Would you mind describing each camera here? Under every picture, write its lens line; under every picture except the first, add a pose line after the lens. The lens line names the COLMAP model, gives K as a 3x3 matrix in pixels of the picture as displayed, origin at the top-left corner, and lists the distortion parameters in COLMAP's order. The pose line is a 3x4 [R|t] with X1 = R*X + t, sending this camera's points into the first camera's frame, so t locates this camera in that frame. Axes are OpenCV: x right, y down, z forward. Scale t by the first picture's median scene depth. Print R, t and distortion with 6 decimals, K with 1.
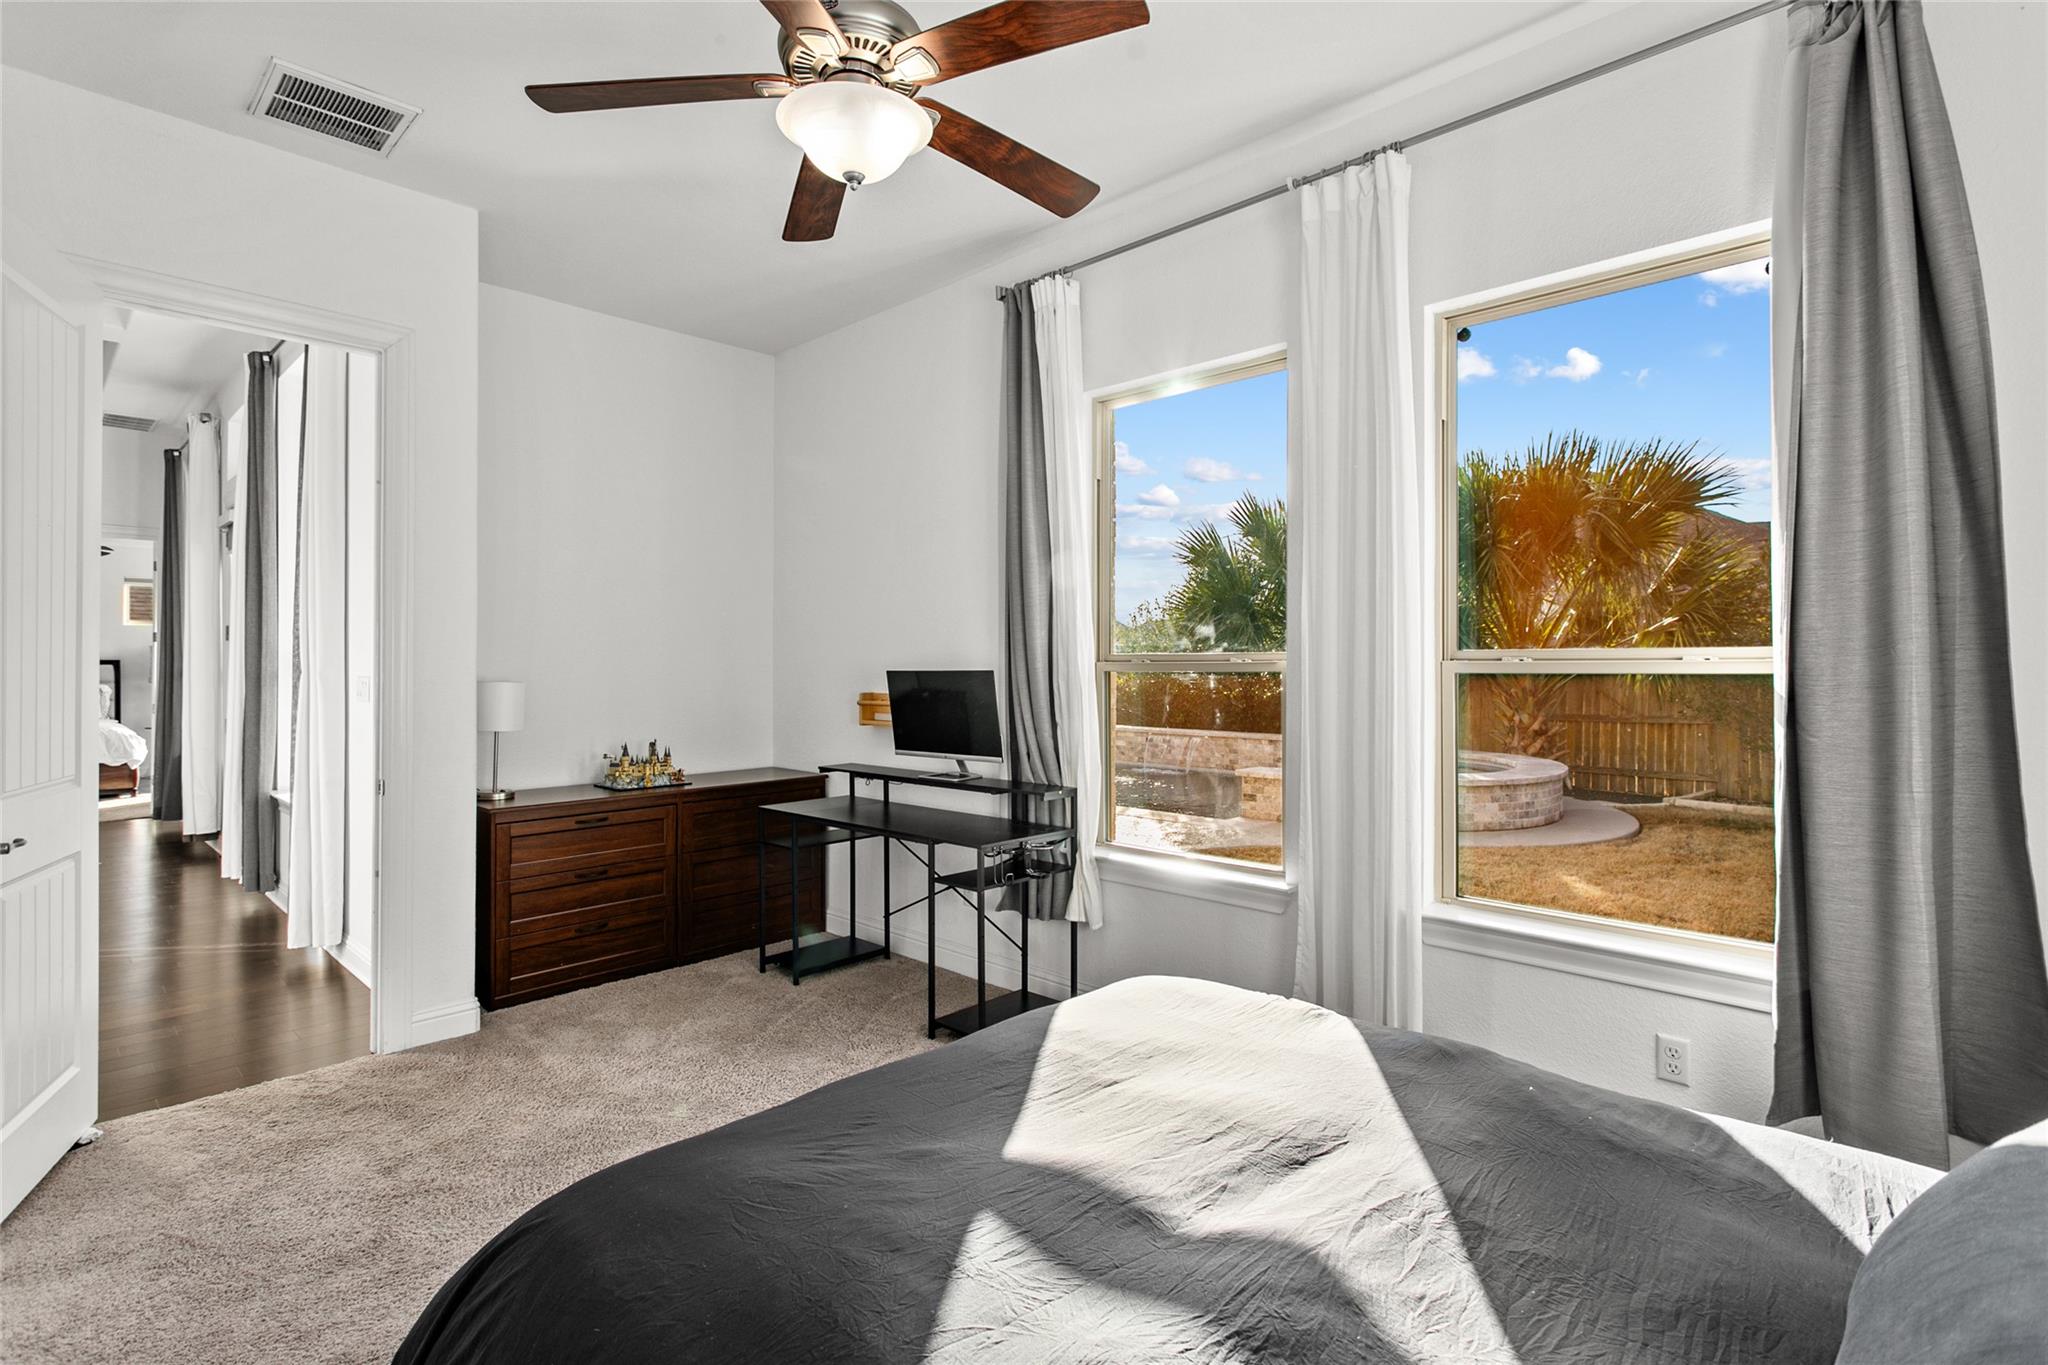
lens RADIAL K [[962.5, 0, 1011.8], [0, 962.5, 676.7], [0, 0, 1]] dist [0.001198, 0.001461]
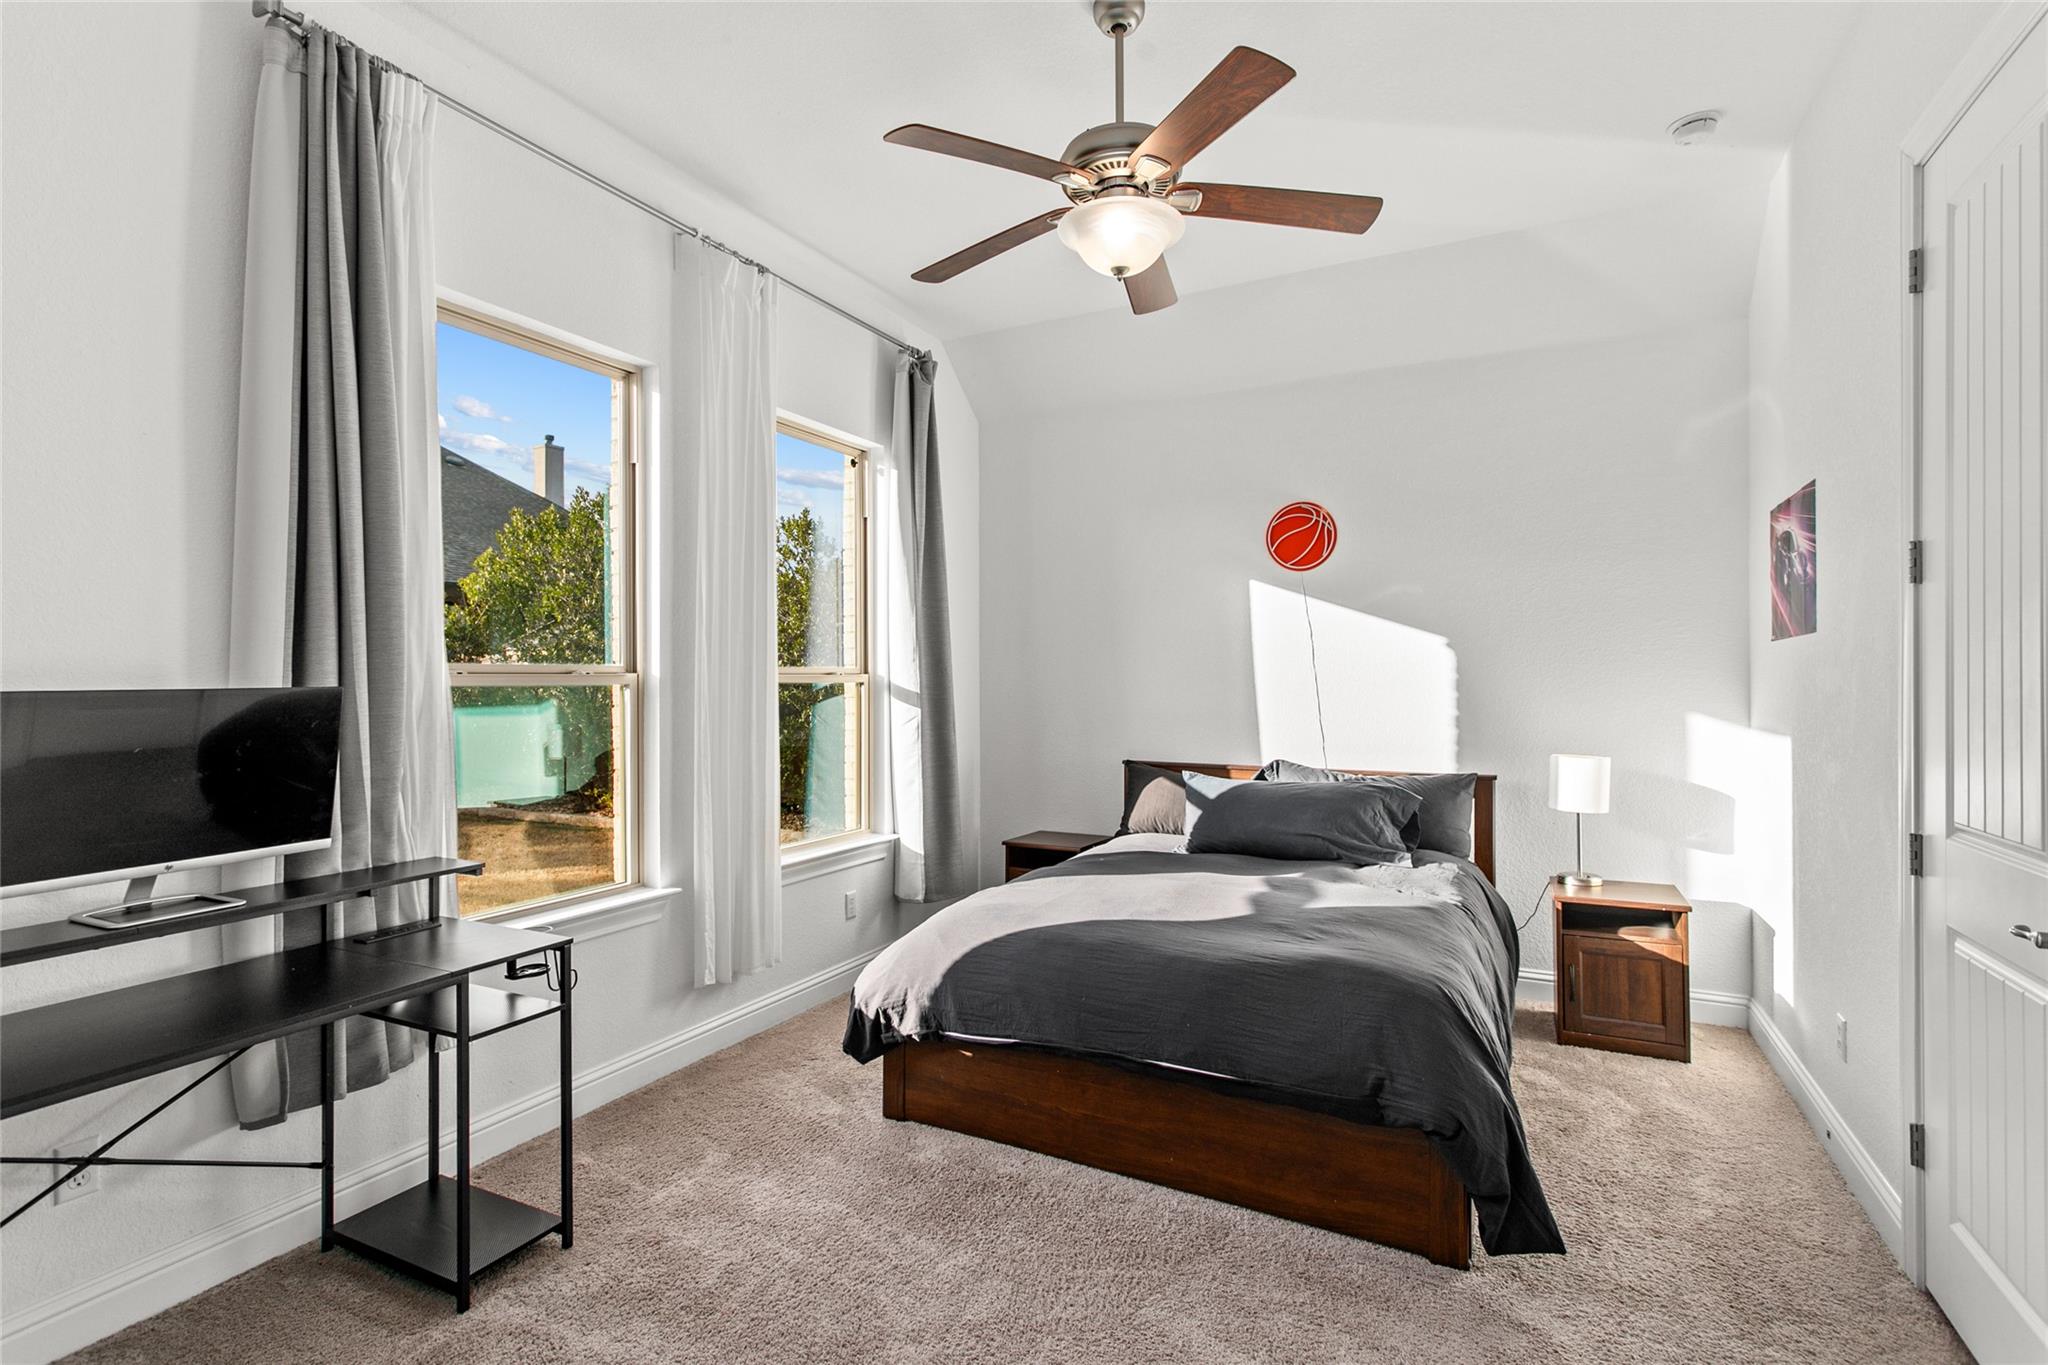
lens RADIAL K [[962.5, 0, 1011.8], [0, 962.5, 676.7], [0, 0, 1]] dist [0.001198, 0.001461]
pose [[-0.283166, 0.001390, 0.959070, -0.680071], [0.009536, 0.999954, 0.001367, -0.008562], [-0.959024, 0.009533, -0.283166, 0.777167]]
